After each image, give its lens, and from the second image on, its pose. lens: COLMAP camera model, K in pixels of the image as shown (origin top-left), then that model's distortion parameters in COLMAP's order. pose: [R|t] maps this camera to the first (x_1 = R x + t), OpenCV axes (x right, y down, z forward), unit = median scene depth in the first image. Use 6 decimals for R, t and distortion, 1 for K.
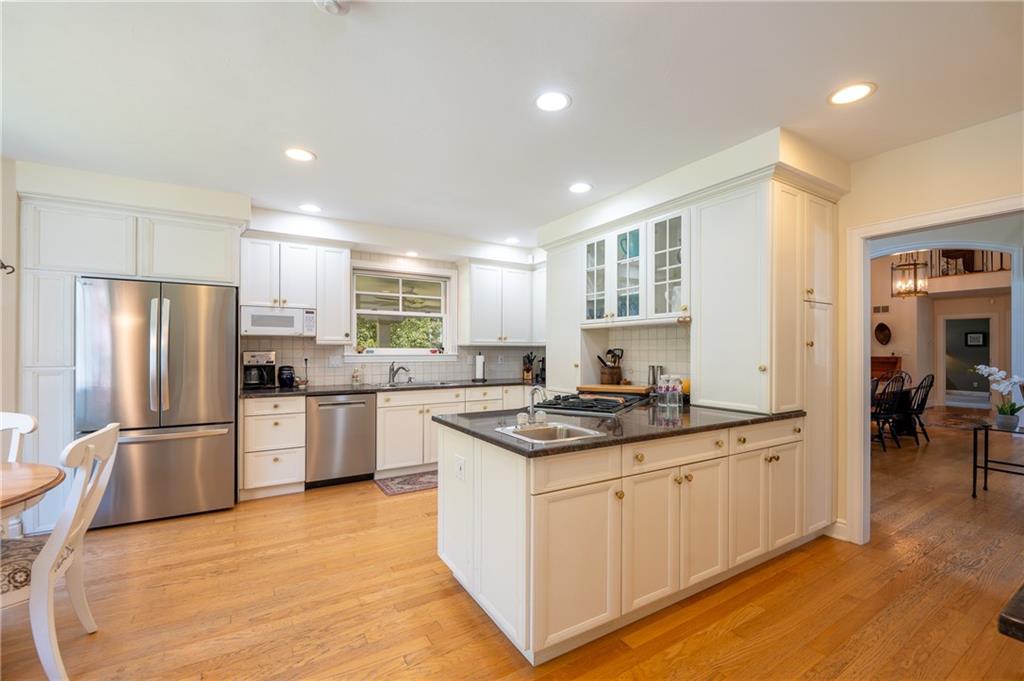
lens RADIAL K [[433.1, 0, 512.0], [0, 433.1, 340.5], [0, 0, 1]] dist [-0.000976, -0.000085]
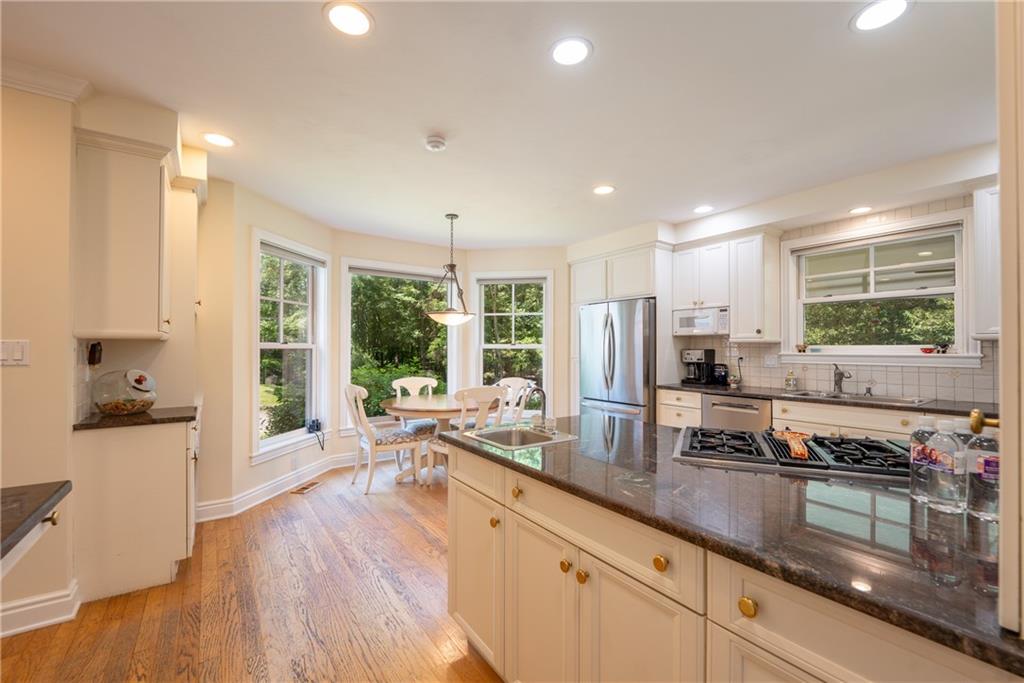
lens RADIAL K [[433.1, 0, 512.0], [0, 433.1, 341.5], [0, 0, 1]] dist [-0.000976, -0.000085]
pose [[0.066519, -0.020407, -0.997576, 0.480058], [0.019993, 0.999617, -0.019116, 0.015360], [0.997585, -0.018673, 0.066902, 0.444792]]
